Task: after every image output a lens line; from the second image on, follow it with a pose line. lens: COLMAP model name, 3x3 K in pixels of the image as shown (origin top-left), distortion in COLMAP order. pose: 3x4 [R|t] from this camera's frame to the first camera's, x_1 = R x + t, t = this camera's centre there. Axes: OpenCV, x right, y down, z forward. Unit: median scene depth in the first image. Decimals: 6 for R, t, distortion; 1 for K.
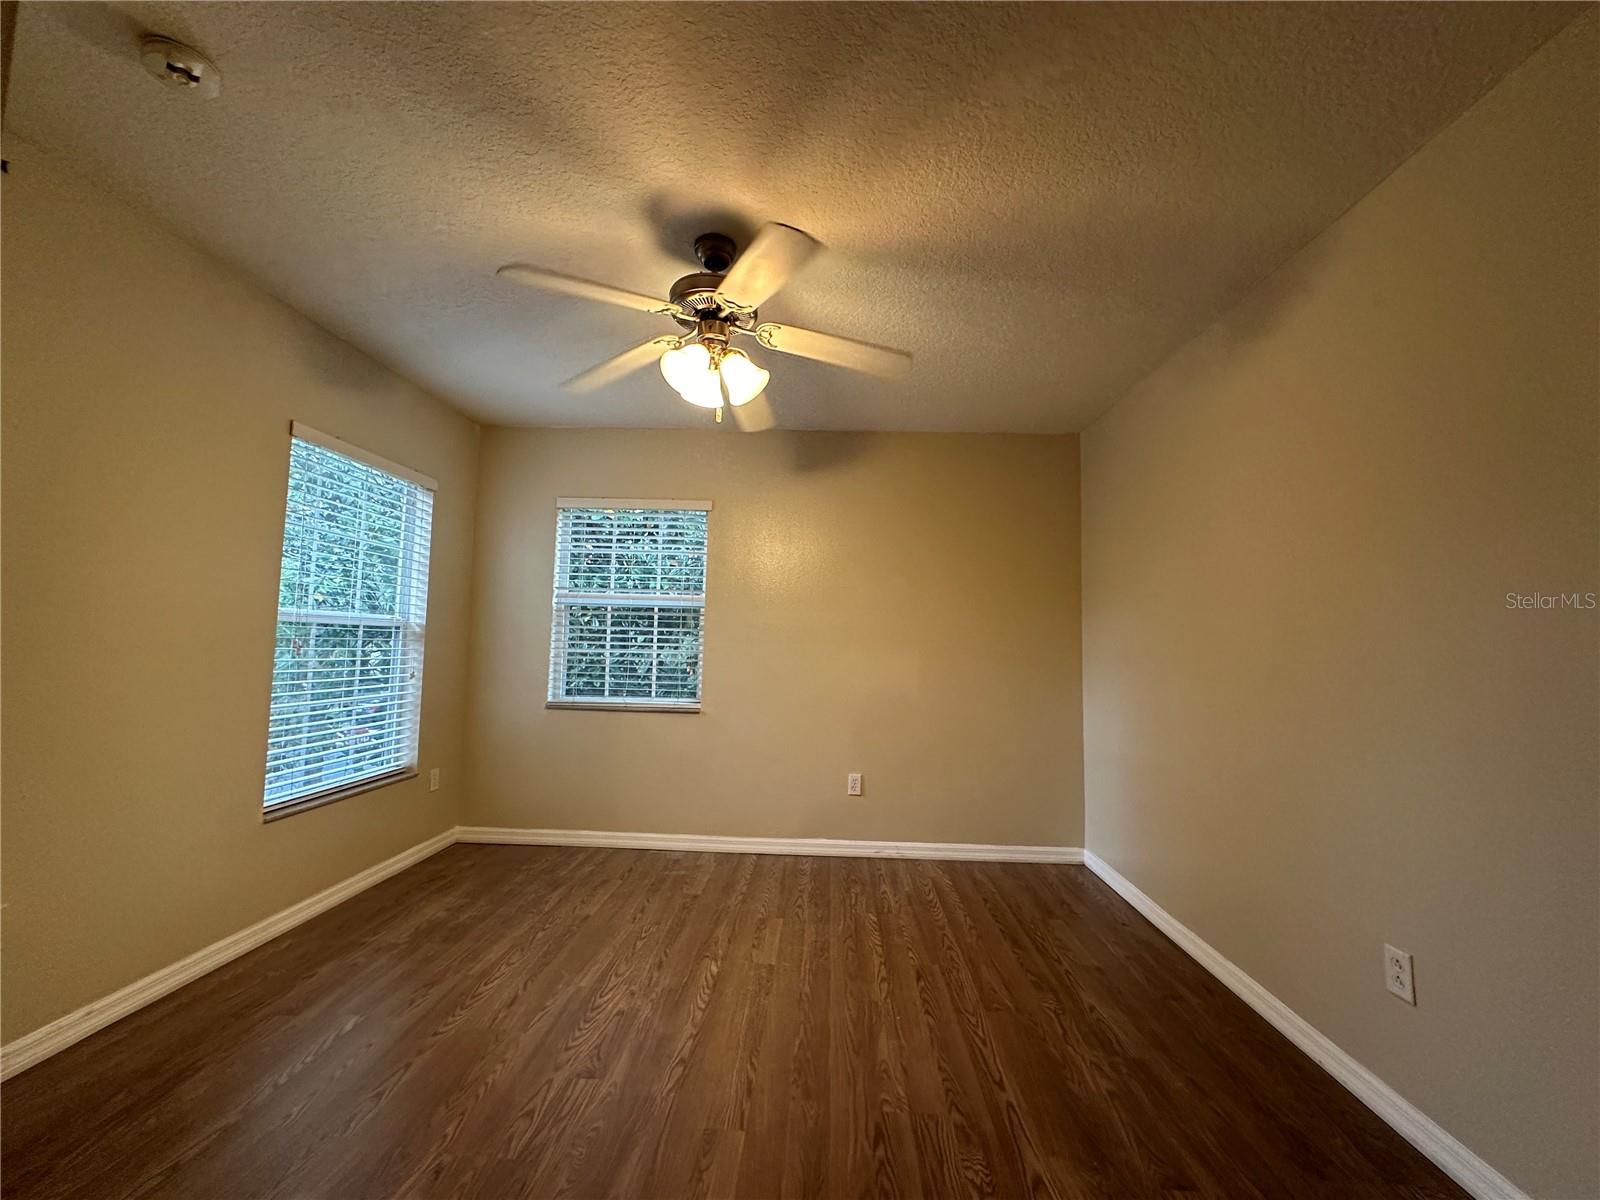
lens RADIAL K [[633.1, 0, 813.0], [0, 633.1, 594.9], [0, 0, 1]] dist [-0.000971, -0.000490]
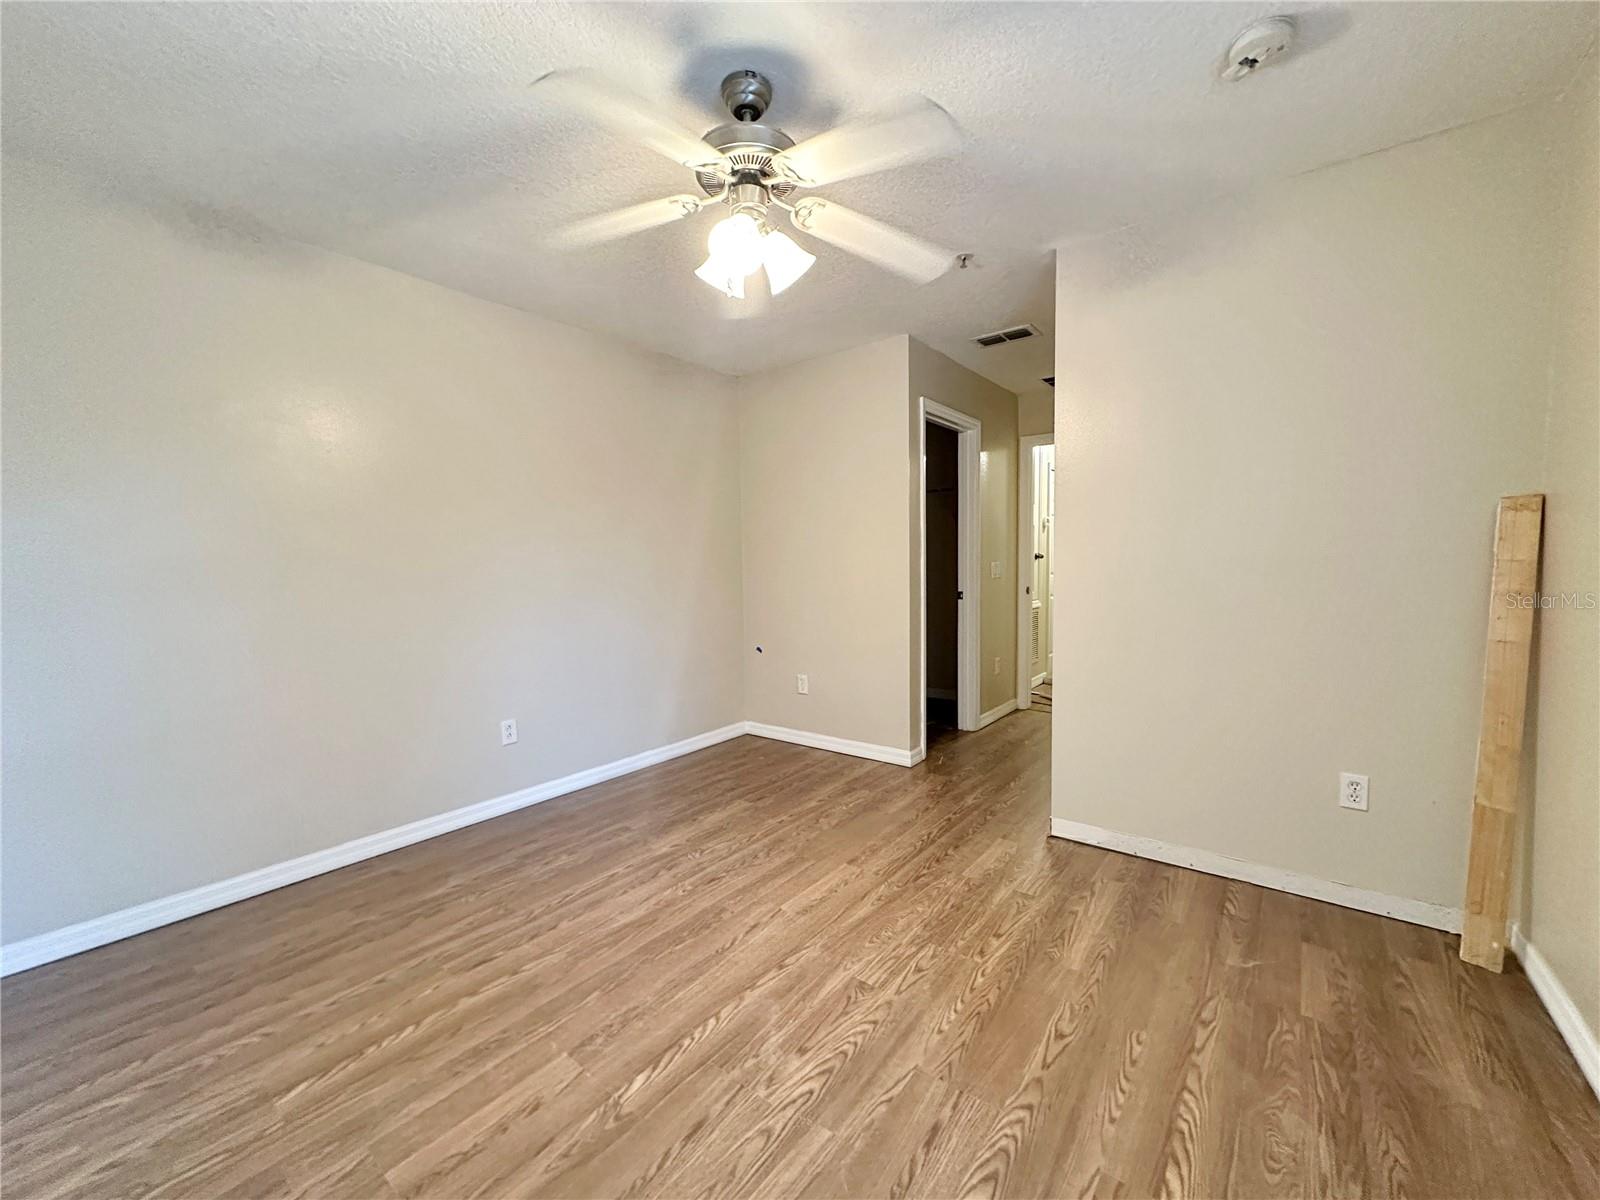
lens RADIAL K [[633.1, 0, 797.9], [0, 633.1, 598.9], [0, 0, 1]] dist [-0.000971, -0.000490]
pose [[-0.798398, -0.046580, 0.600325, -0.770799], [-0.049813, 0.998695, 0.011242, 0.108893], [-0.600066, -0.020929, -0.799677, 1.705948]]
